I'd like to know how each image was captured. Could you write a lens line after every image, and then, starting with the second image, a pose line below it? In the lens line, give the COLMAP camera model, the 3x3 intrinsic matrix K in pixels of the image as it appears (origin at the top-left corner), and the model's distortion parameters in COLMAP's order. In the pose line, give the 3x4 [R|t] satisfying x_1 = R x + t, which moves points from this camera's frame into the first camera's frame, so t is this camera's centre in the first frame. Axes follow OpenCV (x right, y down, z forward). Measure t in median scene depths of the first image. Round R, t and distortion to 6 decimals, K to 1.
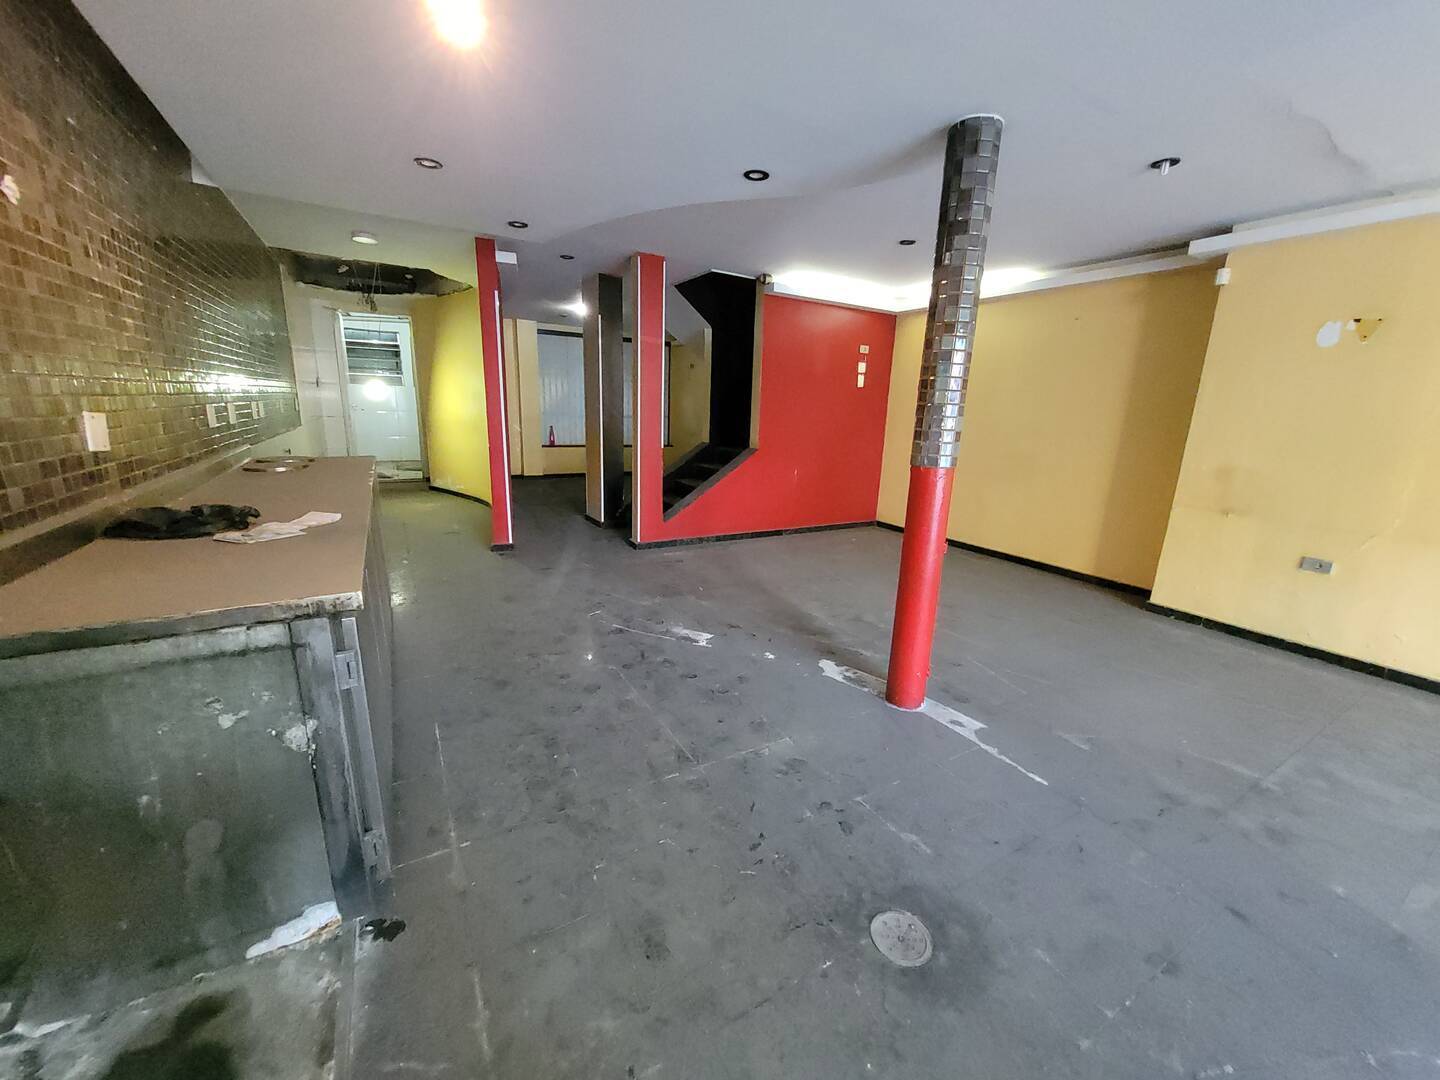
lens RADIAL K [[562.2, 0, 727.9], [0, 562.2, 540.0], [0, 0, 1]] dist [0.000775, -0.000631]
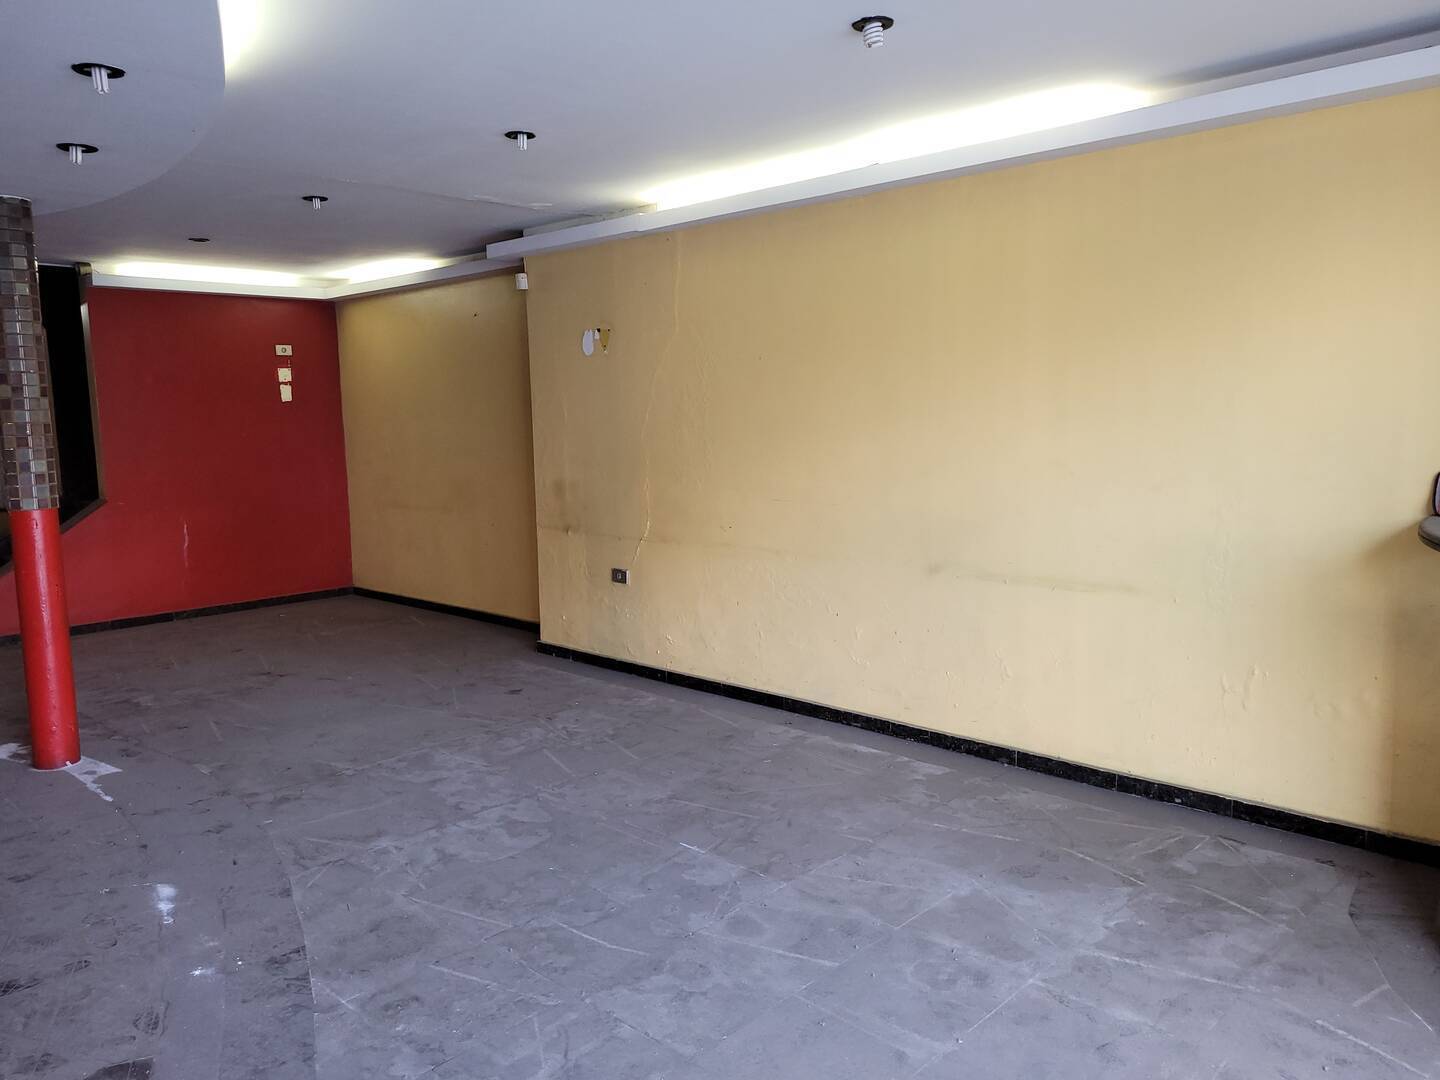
lens RADIAL K [[1084.0, 0, 723.5], [0, 1084.0, 530.3], [0, 0, 1]] dist [0.048976, -0.037834]
pose [[0.964022, -0.089488, 0.250305, 1.007989], [0.118102, 0.987779, -0.101712, 0.234575], [-0.238144, 0.127615, 0.962809, -1.095444]]
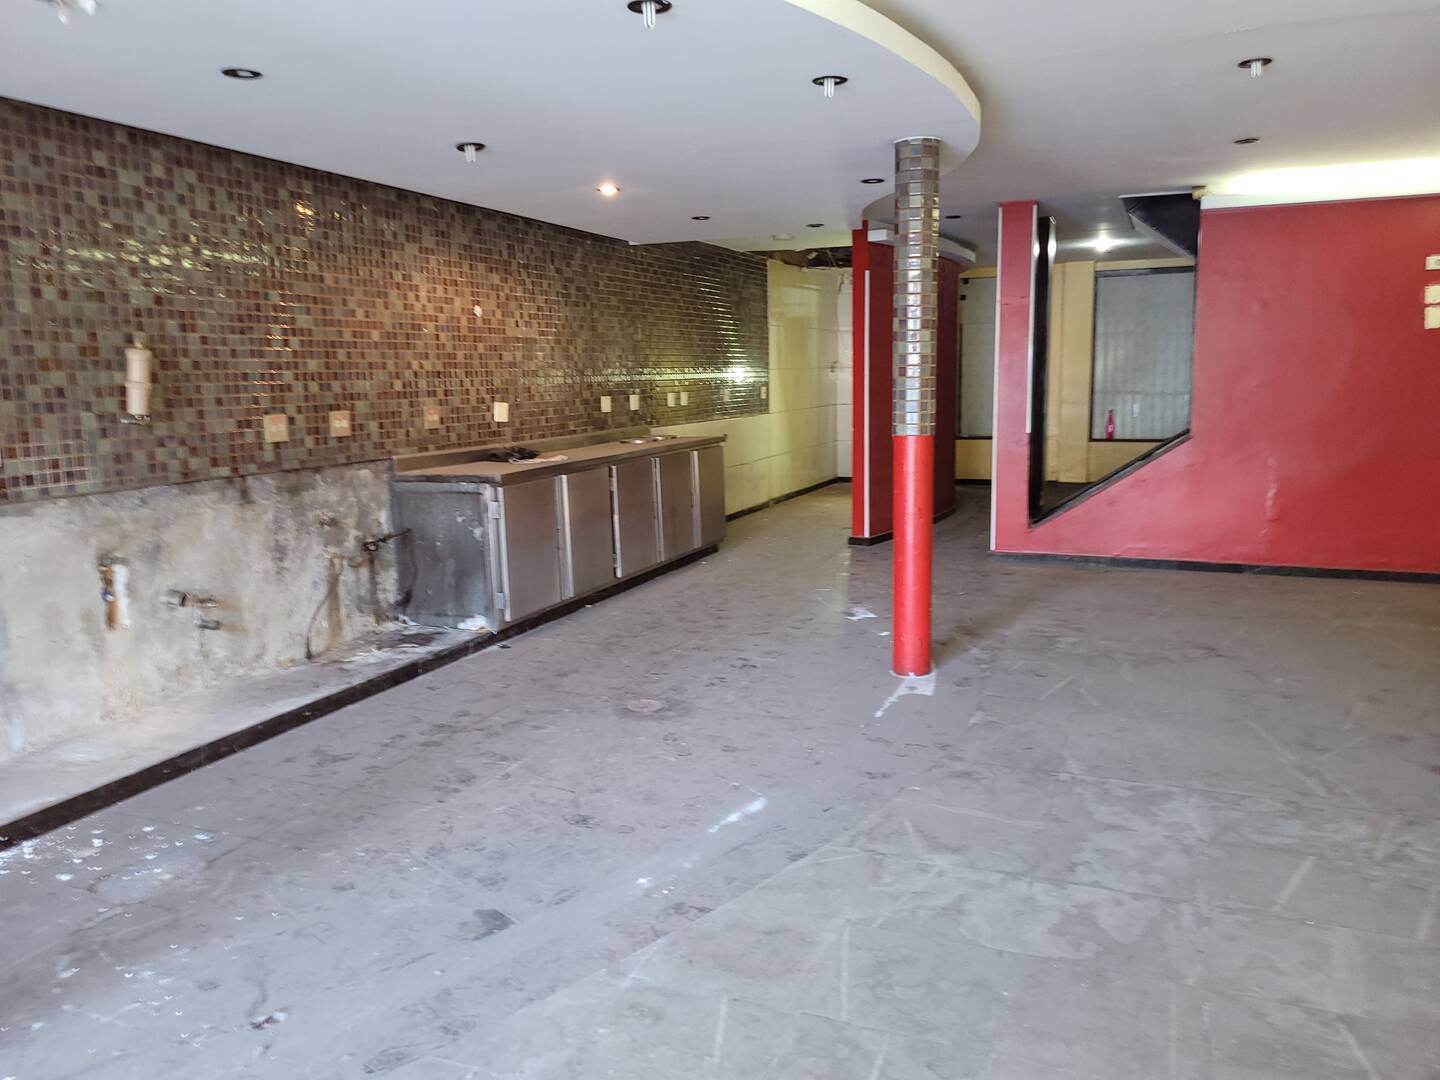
lens RADIAL K [[1084.0, 0, 712.2], [0, 1084.0, 525.8], [0, 0, 1]] dist [0.048976, -0.037834]
pose [[0.595948, 0.066876, -0.800234, 1.720596], [-0.147832, 0.988631, -0.027473, 0.144425], [0.789298, 0.134672, 0.599059, -0.482347]]
